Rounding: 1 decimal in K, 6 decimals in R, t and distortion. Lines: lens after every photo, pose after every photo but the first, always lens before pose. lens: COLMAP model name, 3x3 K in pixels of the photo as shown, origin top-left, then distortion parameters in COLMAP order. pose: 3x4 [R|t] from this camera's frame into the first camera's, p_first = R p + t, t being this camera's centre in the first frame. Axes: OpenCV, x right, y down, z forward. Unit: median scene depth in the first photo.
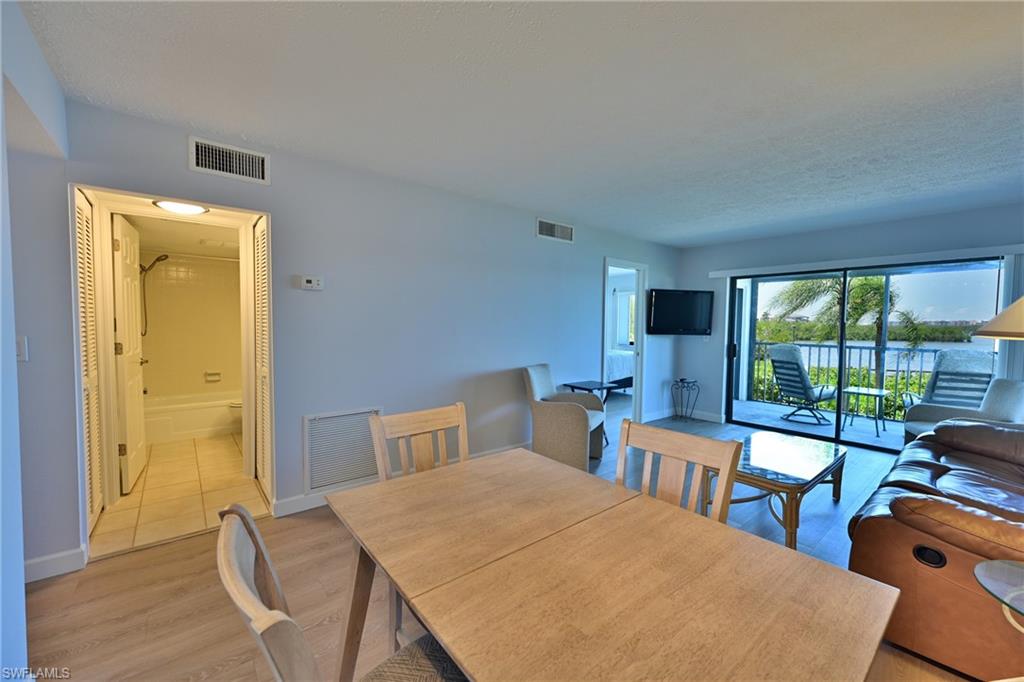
lens RADIAL K [[405.5, 0, 518.5], [0, 405.5, 343.2], [0, 0, 1]] dist [0.002031, -0.000431]
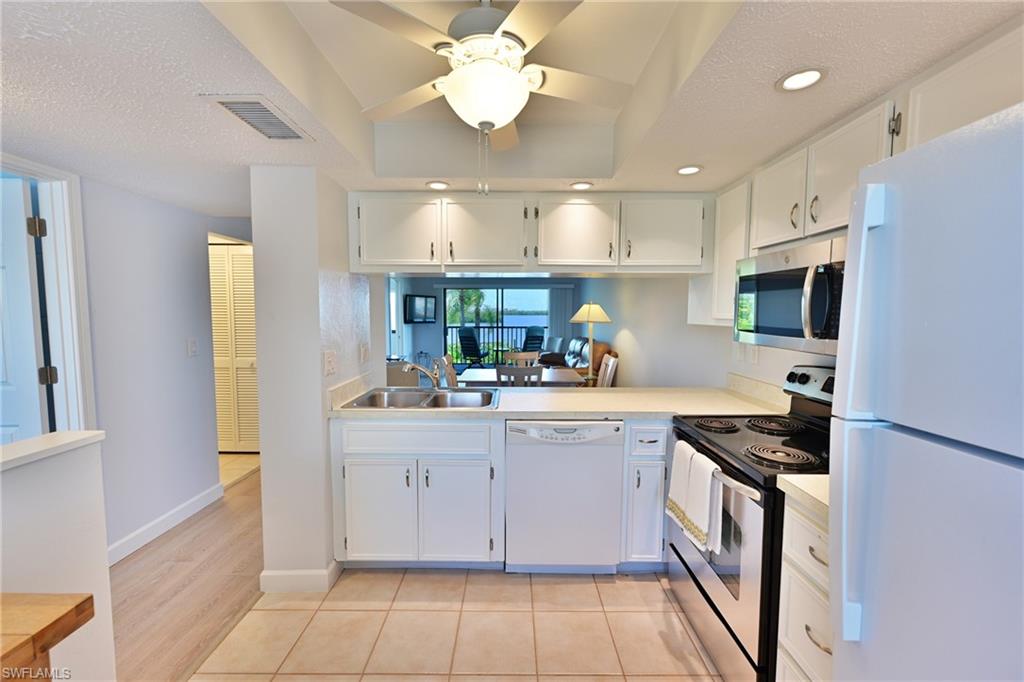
lens RADIAL K [[405.5, 0, 512.7], [0, 405.5, 338.5], [0, 0, 1]] dist [0.002031, -0.000431]
pose [[0.641453, -0.062366, 0.764623, -0.586915], [0.047748, 0.998003, 0.041345, -0.011410], [-0.765675, 0.009989, 0.643151, -0.294259]]
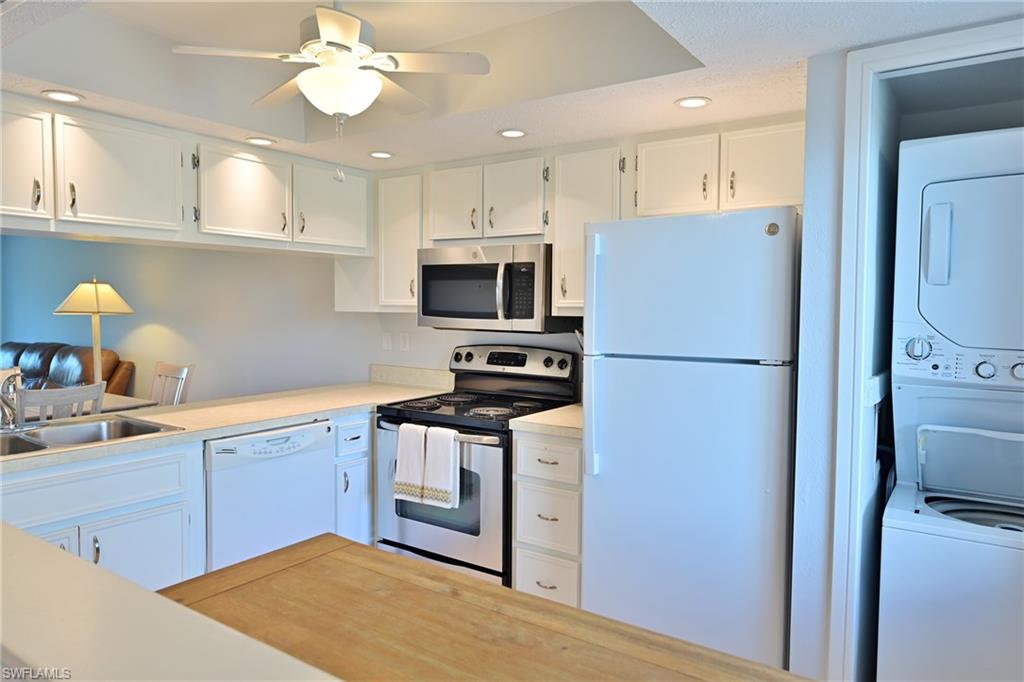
lens RADIAL K [[681.0, 0, 510.0], [0, 681.0, 337.3], [0, 0, 1]] dist [-0.001582, 0.003411]
pose [[-0.264220, -0.066627, 0.962158, -0.818573], [0.040729, 0.995950, 0.080152, -0.021799], [-0.963602, 0.060365, -0.260436, -0.126659]]
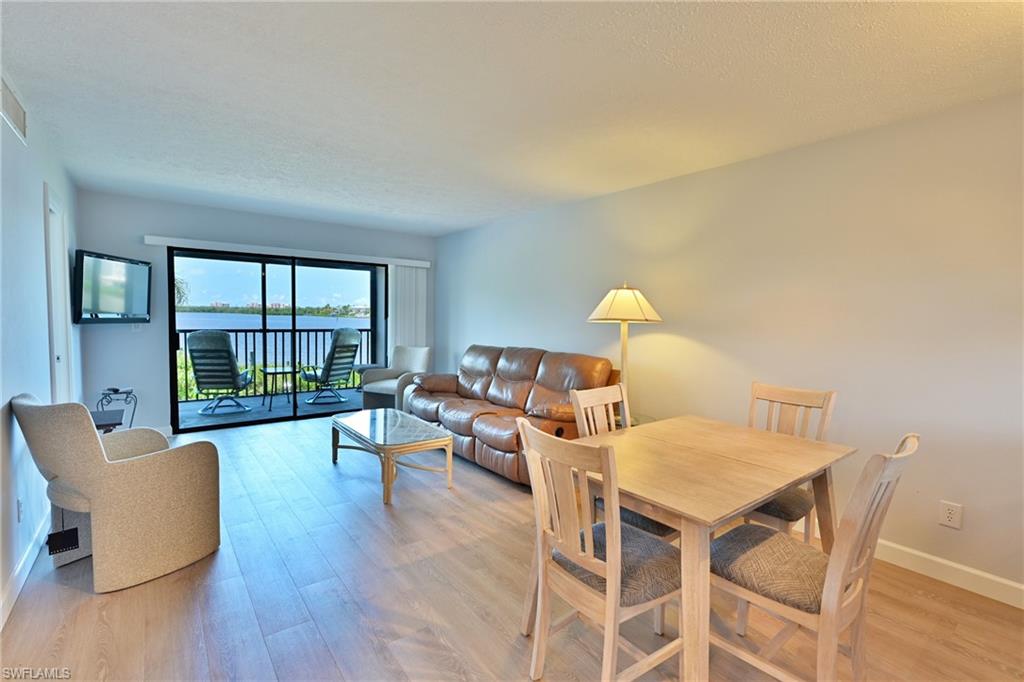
lens RADIAL K [[459.5, 0, 512.5], [0, 459.5, 337.2], [0, 0, 1]] dist [0.004015, 0.000101]
pose [[0.032576, -0.060818, 0.997617, -0.340409], [0.032629, 0.997680, 0.059756, -0.022572], [-0.998937, 0.030605, 0.034485, 0.321502]]
